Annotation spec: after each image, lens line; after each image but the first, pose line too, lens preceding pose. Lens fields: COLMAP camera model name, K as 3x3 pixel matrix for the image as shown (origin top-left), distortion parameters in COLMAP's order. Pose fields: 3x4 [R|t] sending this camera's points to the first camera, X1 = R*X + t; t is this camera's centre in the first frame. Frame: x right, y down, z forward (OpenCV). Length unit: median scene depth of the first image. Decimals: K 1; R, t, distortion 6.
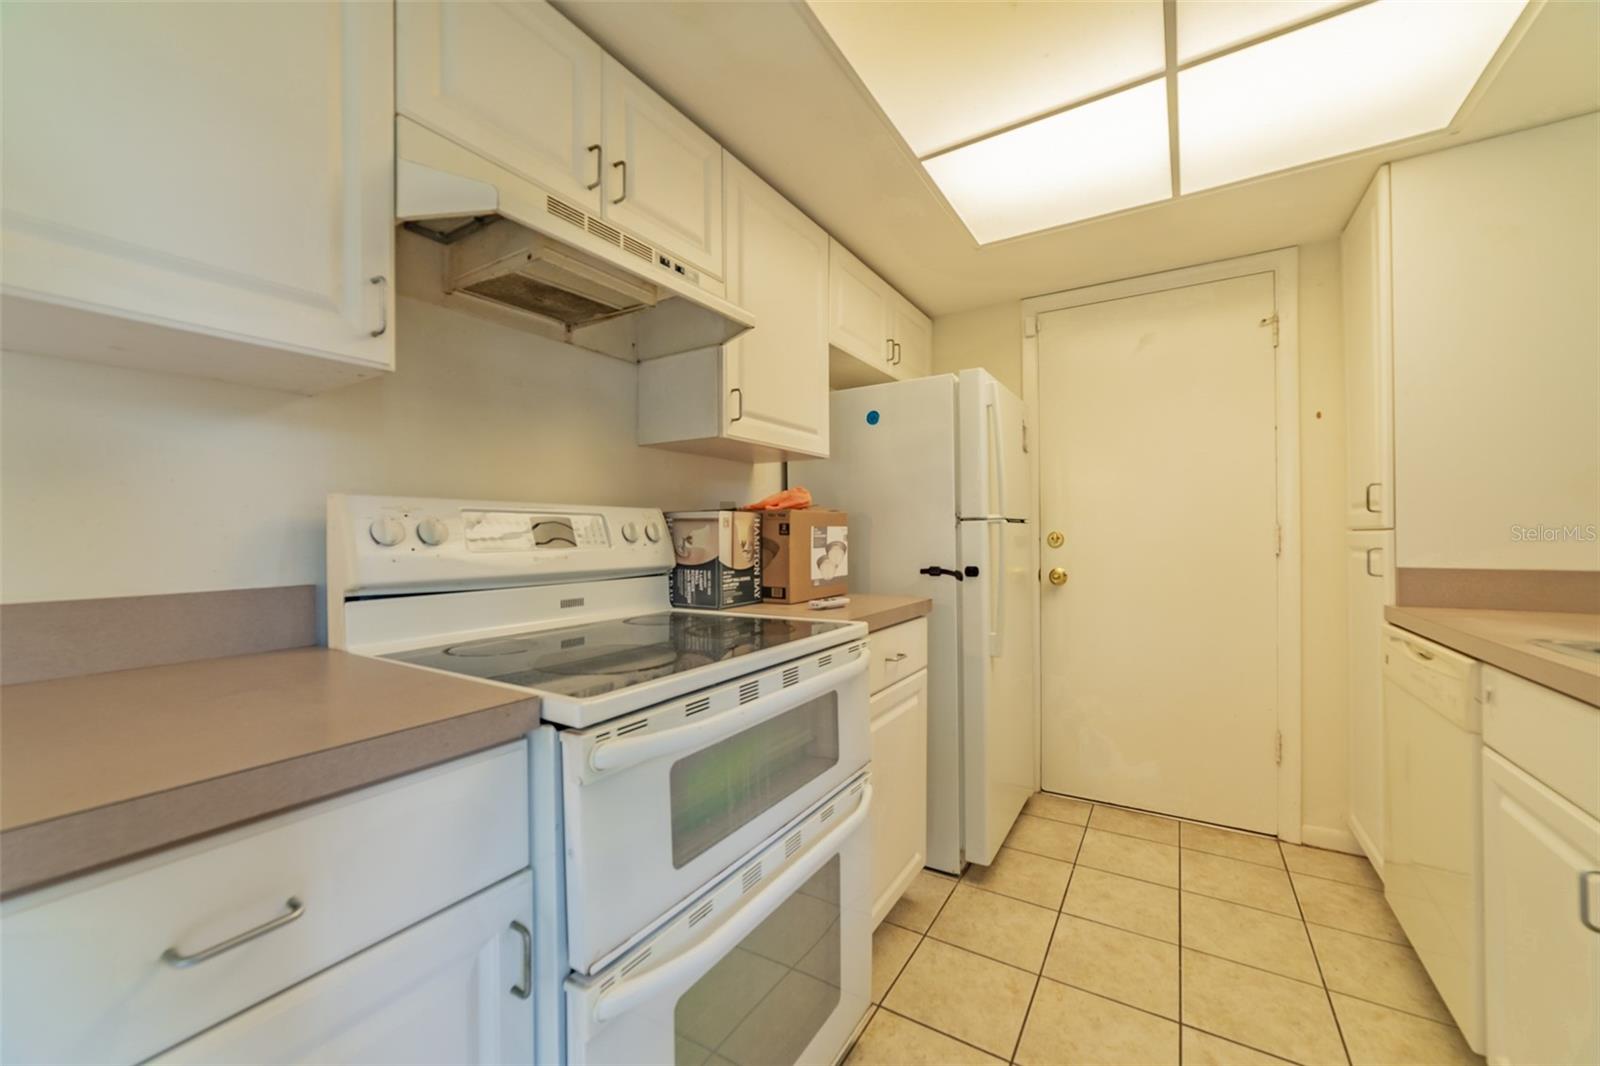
lens RADIAL K [[618.0, 0, 801.6], [0, 618.0, 536.4], [0, 0, 1]] dist [-0.017441, 0.006474]
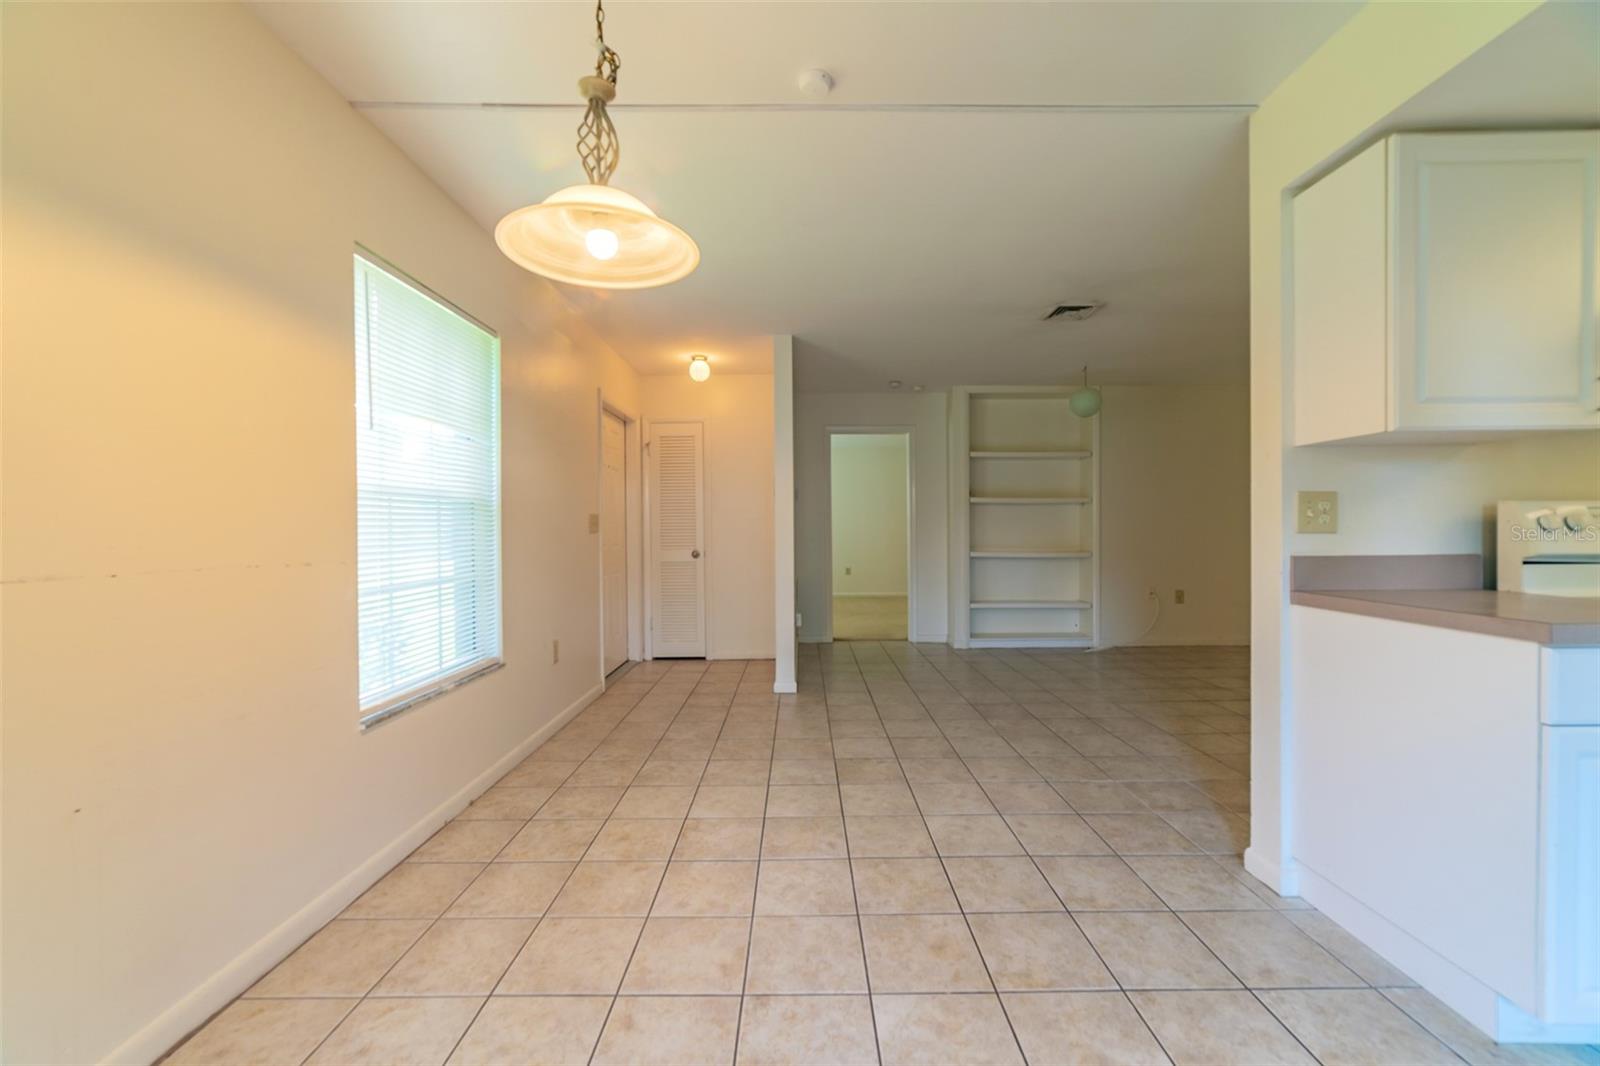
lens RADIAL K [[618.0, 0, 801.6], [0, 618.0, 536.4], [0, 0, 1]] dist [-0.017441, 0.006474]
pose [[0.532354, 0.011709, -0.846441, -0.220477], [0.001653, 0.999888, 0.014871, 0.000425], [0.846520, -0.009316, 0.532275, -0.950005]]
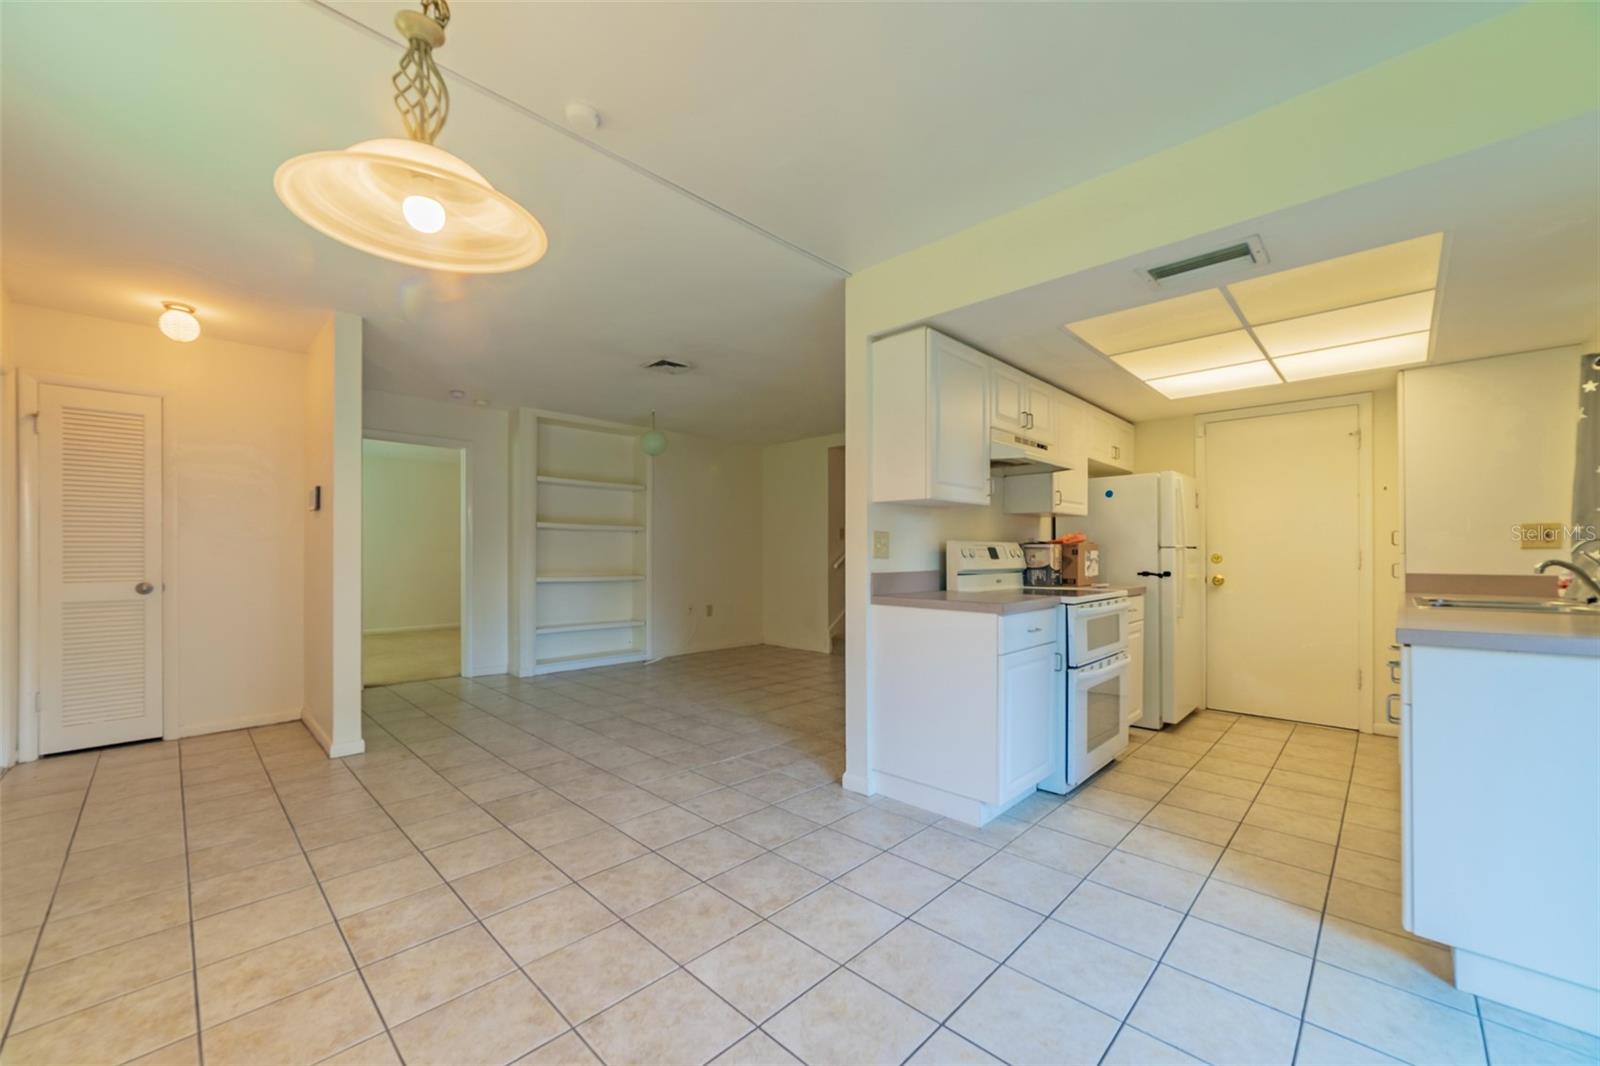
lens RADIAL K [[616.7, 0, 798.8], [0, 616.7, 551.8], [0, 0, 1]] dist [-0.014515, 0.006899]
pose [[0.975726, 0.006461, -0.218899, -0.501433], [-0.007373, 0.999967, -0.003346, 0.001736], [0.218870, 0.004879, 0.975742, -1.325653]]
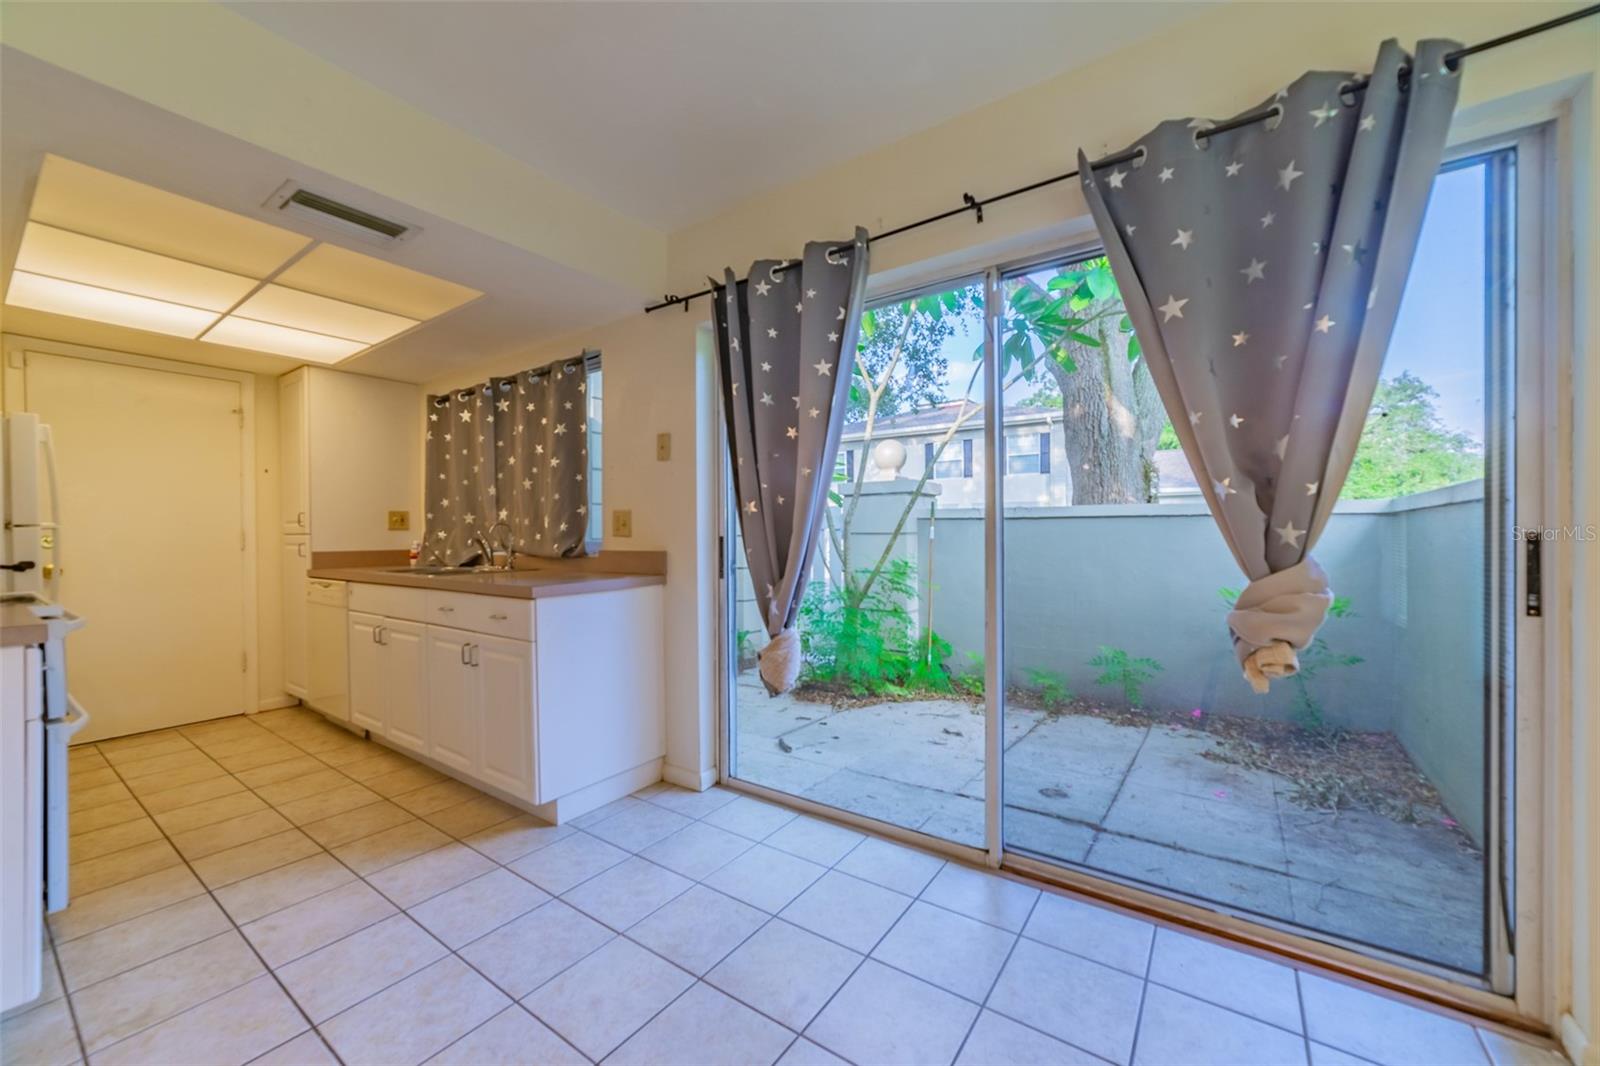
lens RADIAL K [[618.0, 0, 801.6], [0, 618.0, 536.4], [0, 0, 1]] dist [-0.017441, 0.006474]
pose [[0.064442, 0.001363, 0.997921, -1.055035], [0.005875, 0.999981, -0.001745, 0.008837], [-0.997904, 0.005975, 0.064432, -0.852313]]
